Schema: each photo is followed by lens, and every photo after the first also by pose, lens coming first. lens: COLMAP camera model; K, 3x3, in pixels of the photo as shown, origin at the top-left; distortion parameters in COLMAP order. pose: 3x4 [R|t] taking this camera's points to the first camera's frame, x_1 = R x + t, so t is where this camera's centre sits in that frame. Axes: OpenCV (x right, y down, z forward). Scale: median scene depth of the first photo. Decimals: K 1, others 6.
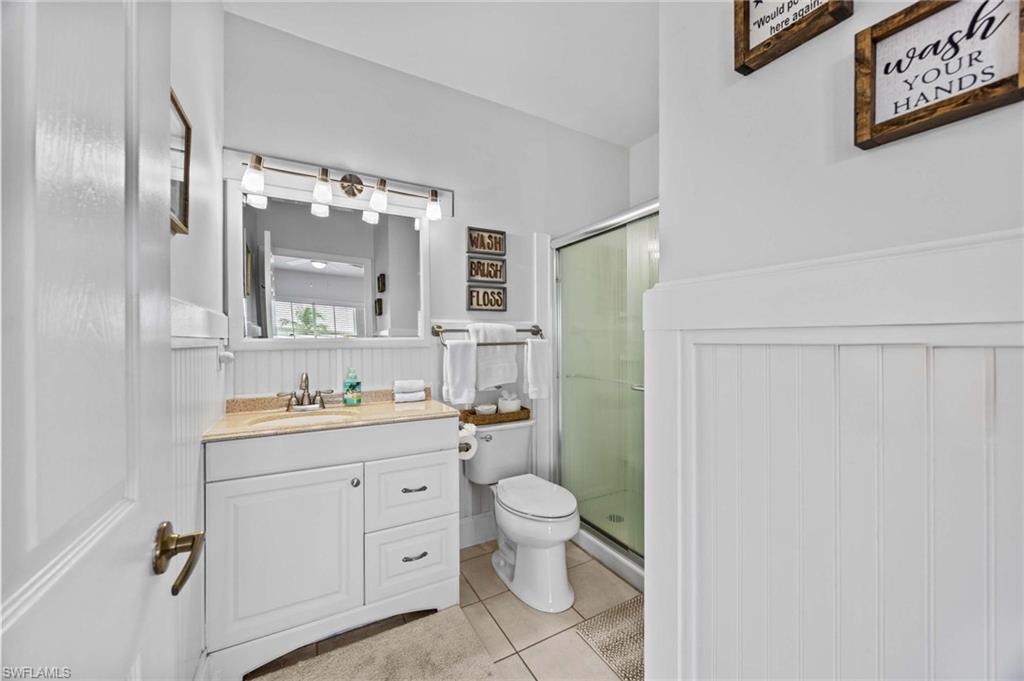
lens RADIAL K [[386.6, 0, 512.8], [0, 386.6, 338.6], [0, 0, 1]] dist [-0.003937, -0.000442]
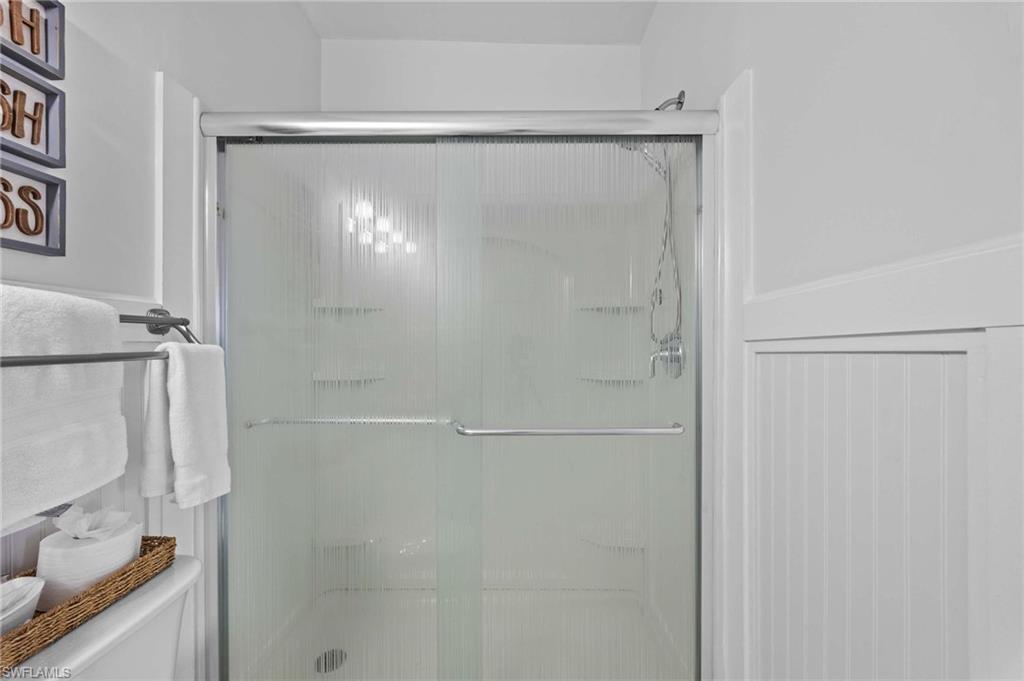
lens RADIAL K [[386.6, 0, 513.3], [0, 386.6, 340.3], [0, 0, 1]] dist [-0.003937, -0.000442]
pose [[0.476329, 0.006368, 0.879244, -0.120695], [0.002300, 0.999961, -0.008488, 0.002091], [-0.879264, 0.006066, 0.476296, 0.540105]]
